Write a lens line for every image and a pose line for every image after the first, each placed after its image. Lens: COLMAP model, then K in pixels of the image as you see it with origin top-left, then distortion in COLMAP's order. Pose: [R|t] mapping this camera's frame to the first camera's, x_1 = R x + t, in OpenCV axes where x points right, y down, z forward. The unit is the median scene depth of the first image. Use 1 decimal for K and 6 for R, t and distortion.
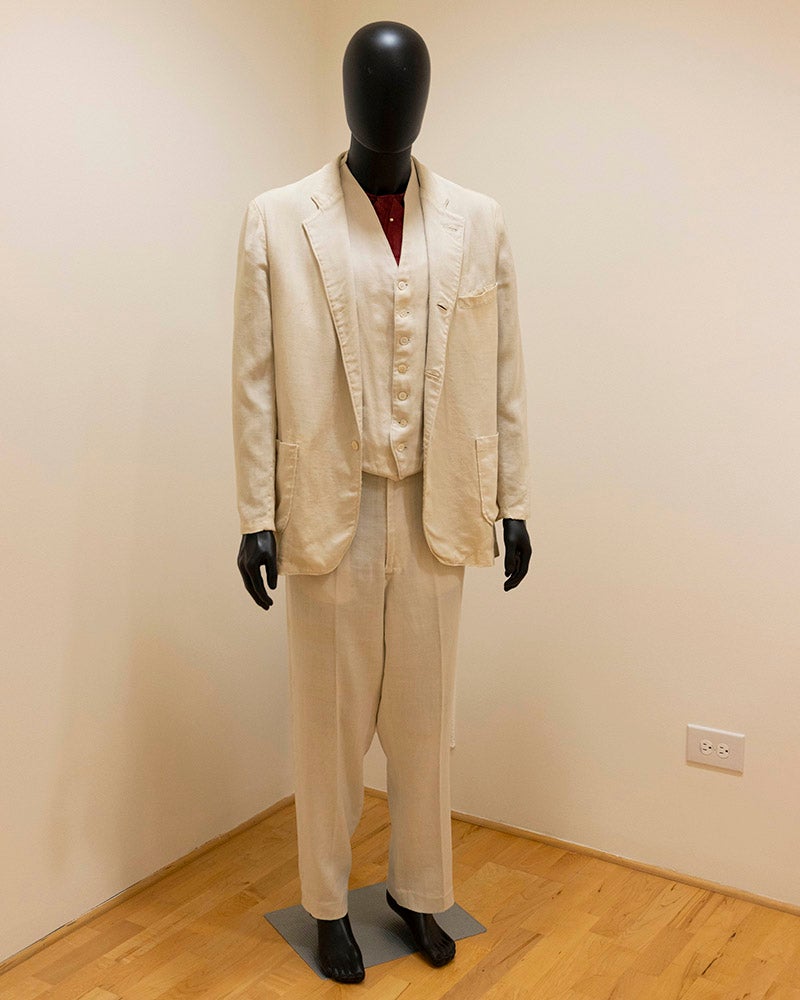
lens RADIAL K [[1376.3, 0, 396.2], [0, 1376.3, 466.6], [0, 0, 1]] dist [0.014833, 0.000000]
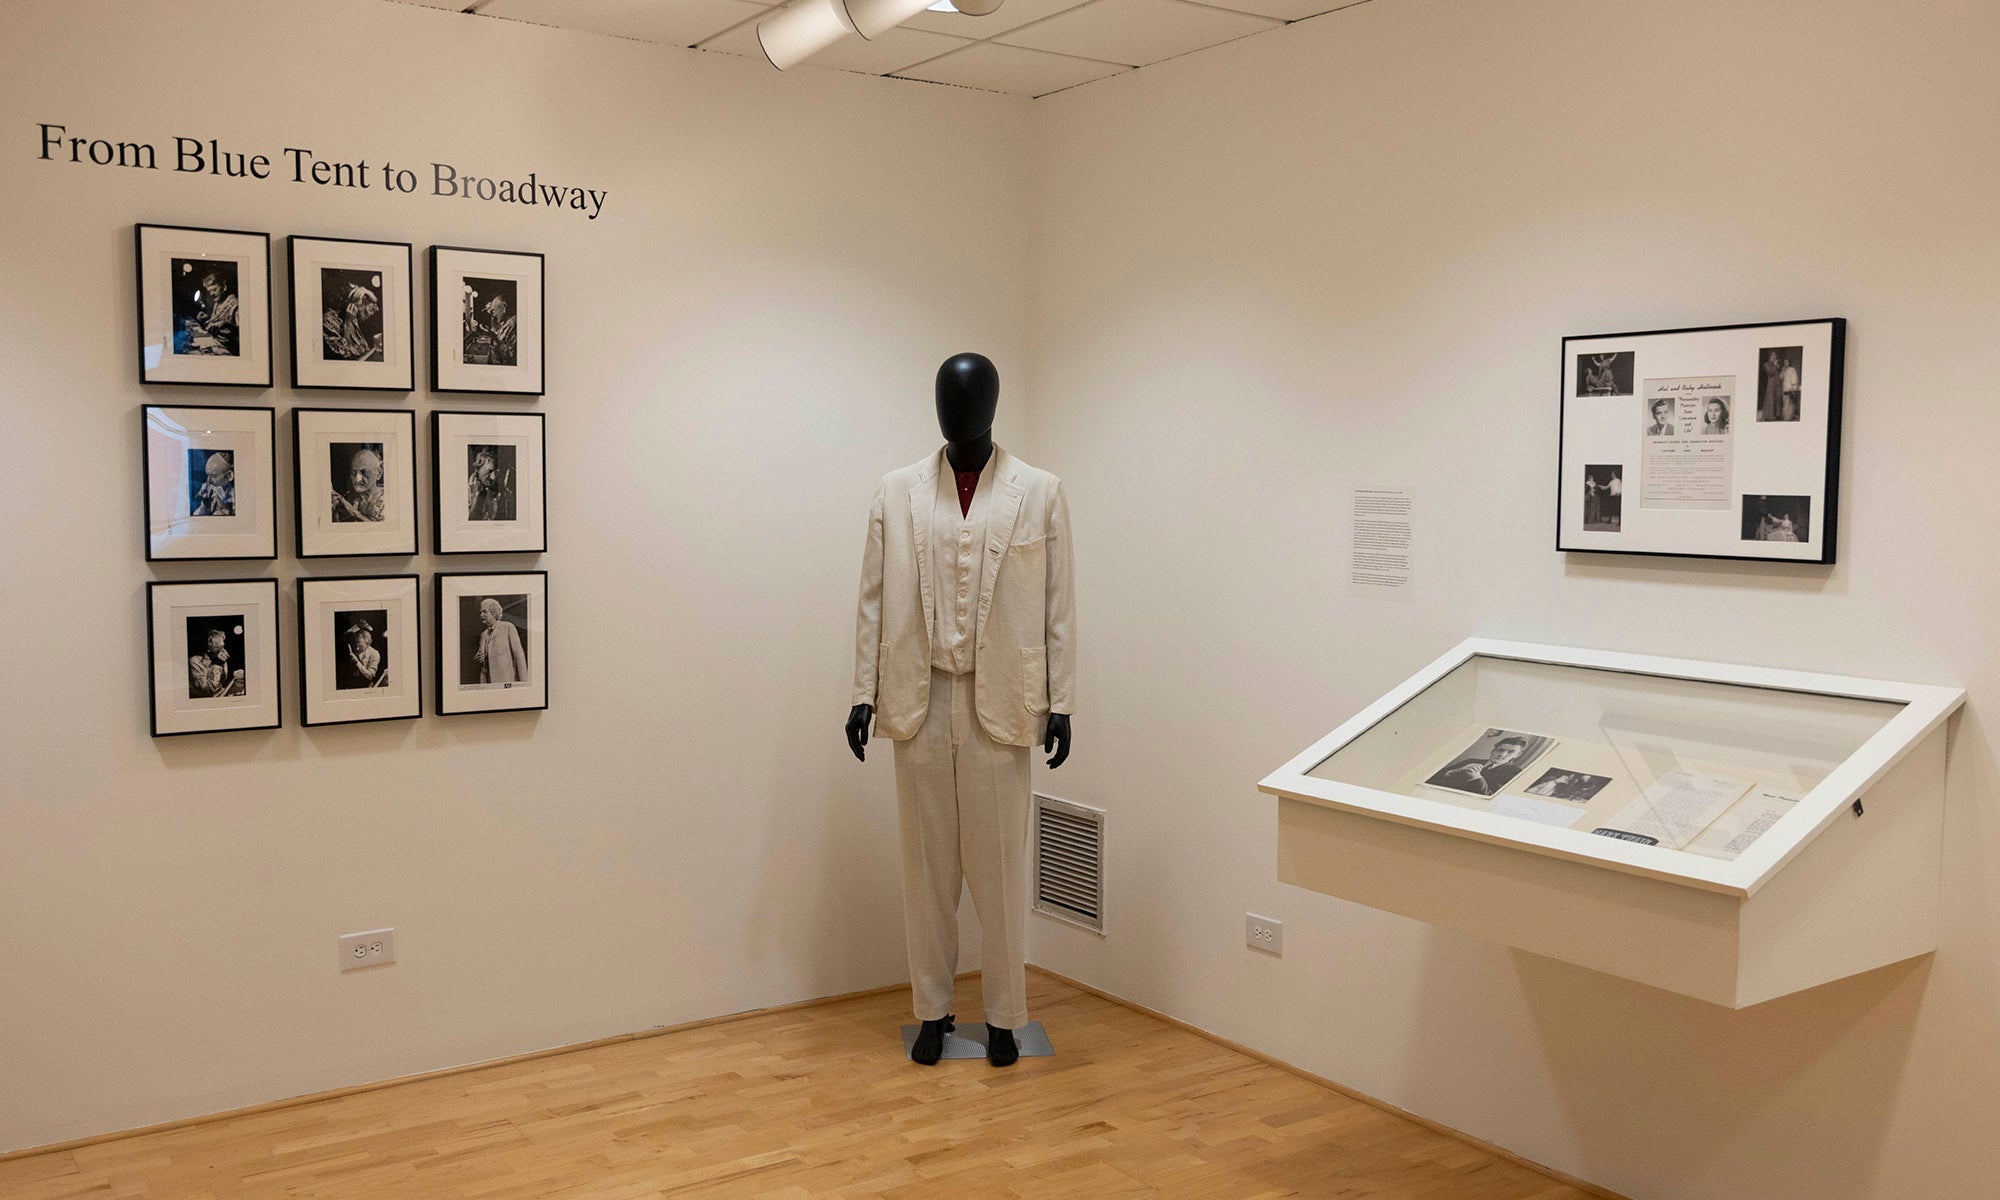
lens RADIAL K [[1793.3, 0, 997.1], [0, 1793.3, 610.7], [0, 0, 1]] dist [-0.003160, 0.021093]
pose [[0.920243, 0.028463, -0.390311, 0.742496], [-0.078911, 0.990362, -0.113829, 0.149021], [0.383309, 0.135550, 0.913619, -0.642569]]
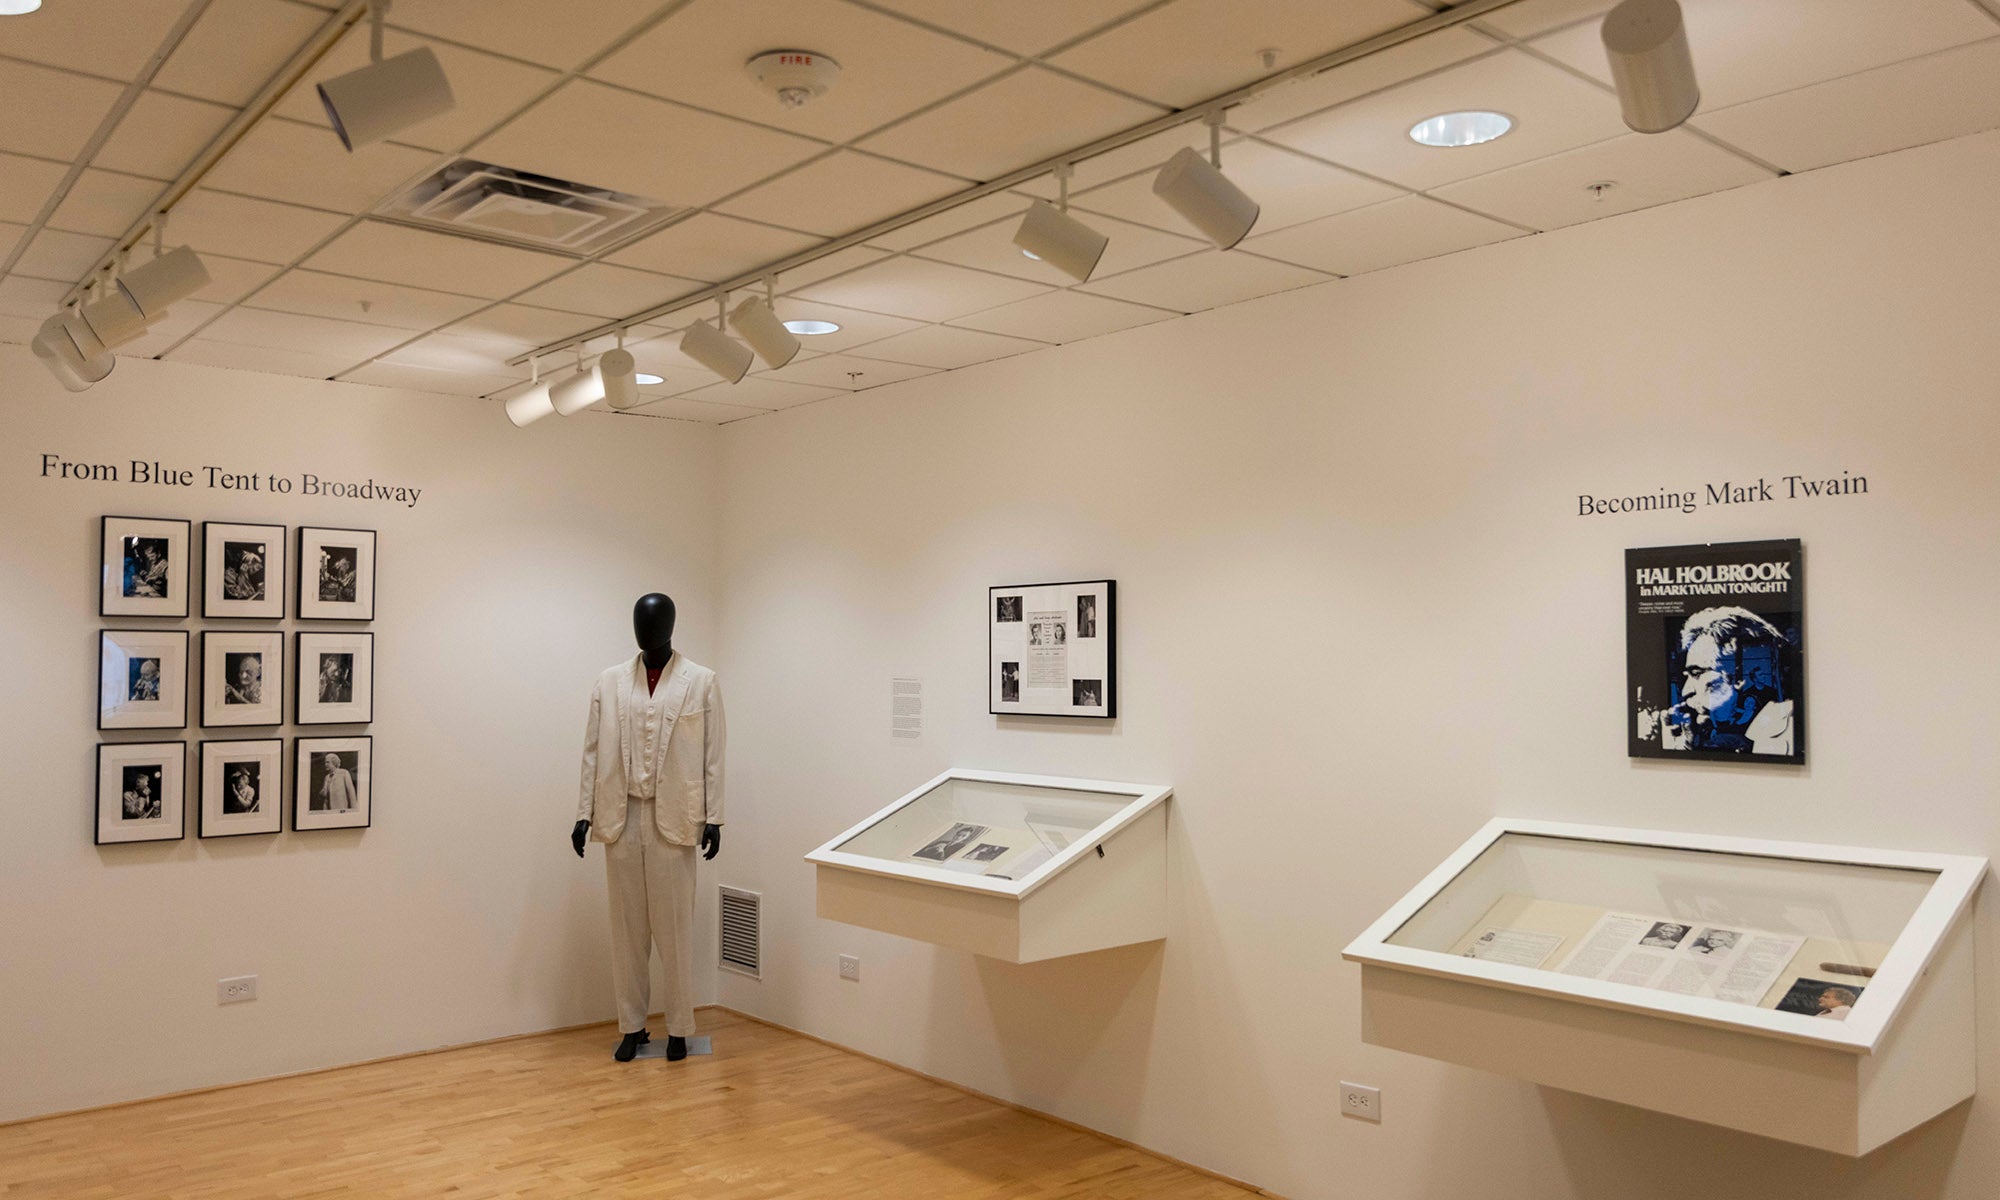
lens RADIAL K [[1541.0, 0, 1000.6], [0, 1541.0, 608.7], [0, 0, 1]] dist [0.006898, -0.002031]
pose [[0.954326, -0.019036, -0.298161, 1.256256], [-0.053394, 0.971035, -0.232896, 0.252086], [0.293958, 0.238178, 0.925667, -1.132994]]
